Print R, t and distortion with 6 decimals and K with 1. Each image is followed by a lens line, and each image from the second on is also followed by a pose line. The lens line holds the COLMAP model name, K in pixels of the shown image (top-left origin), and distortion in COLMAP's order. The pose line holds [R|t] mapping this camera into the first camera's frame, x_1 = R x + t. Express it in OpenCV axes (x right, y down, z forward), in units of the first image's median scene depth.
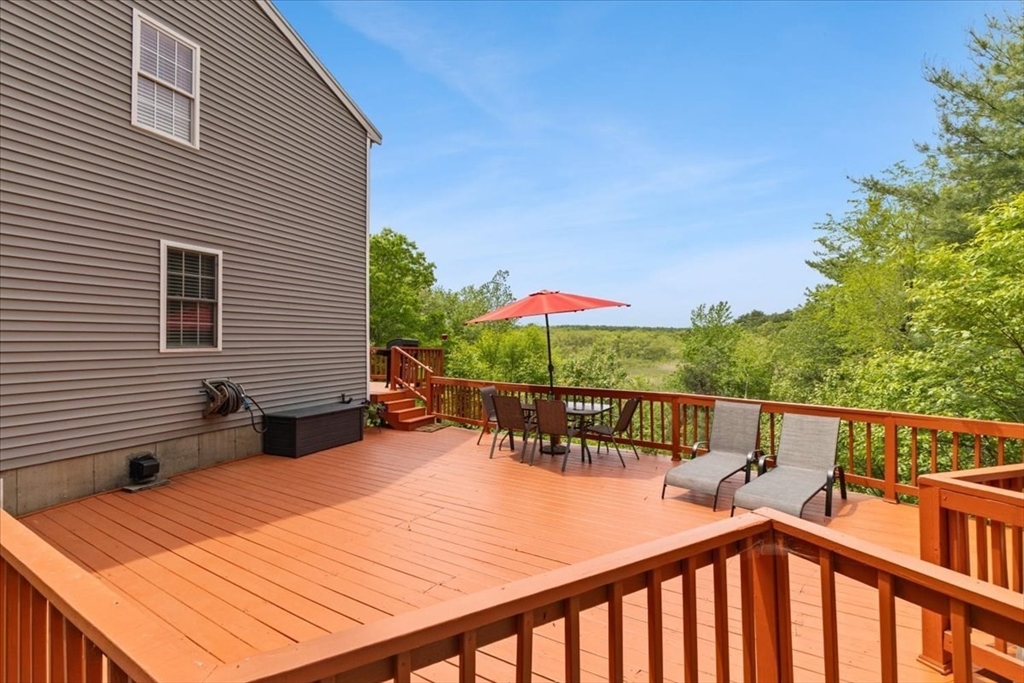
lens RADIAL K [[469.9, 0, 507.0], [0, 469.9, 334.4], [0, 0, 1]] dist [0.002087, 0.000835]
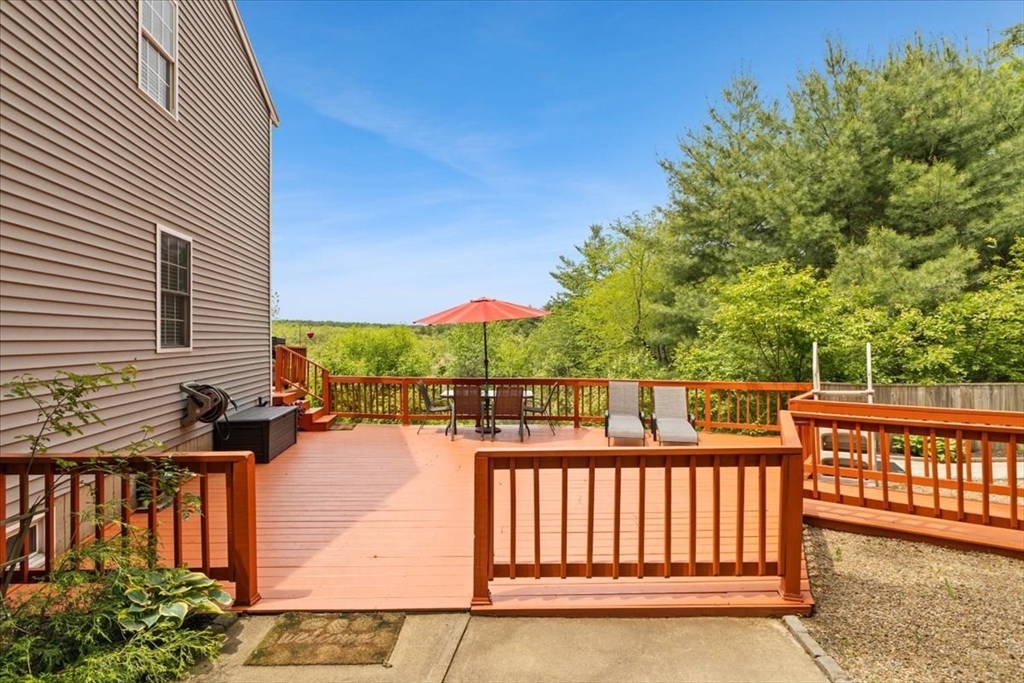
lens RADIAL K [[501.8, 0, 508.3], [0, 501.8, 338.8], [0, 0, 1]] dist [-0.013837, 0.000378]
pose [[0.840953, 0.001519, 0.541107, -0.462625], [-0.009908, 0.999872, 0.012592, -0.004181], [-0.541018, -0.015951, 0.840860, -0.087039]]
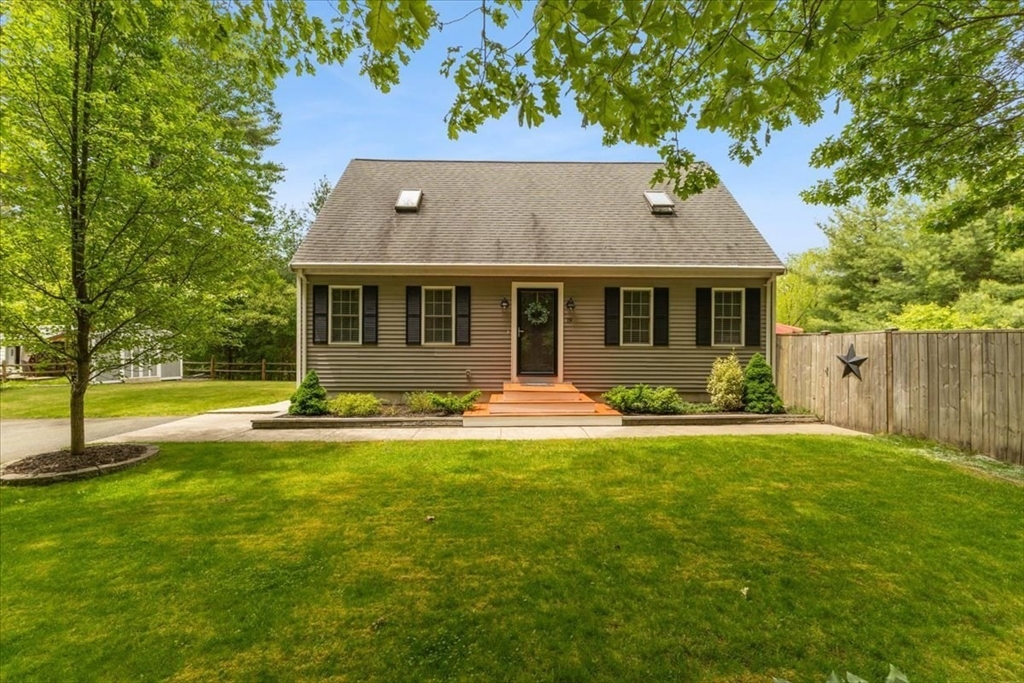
lens RADIAL K [[469.9, 0, 517.6], [0, 469.9, 339.5], [0, 0, 1]] dist [0.002087, 0.000835]
pose [[0.909309, -0.000289, 0.416122, -1.546902], [-0.003104, 0.999967, 0.007476, -0.017734], [-0.416111, -0.008090, 0.909278, -0.489732]]
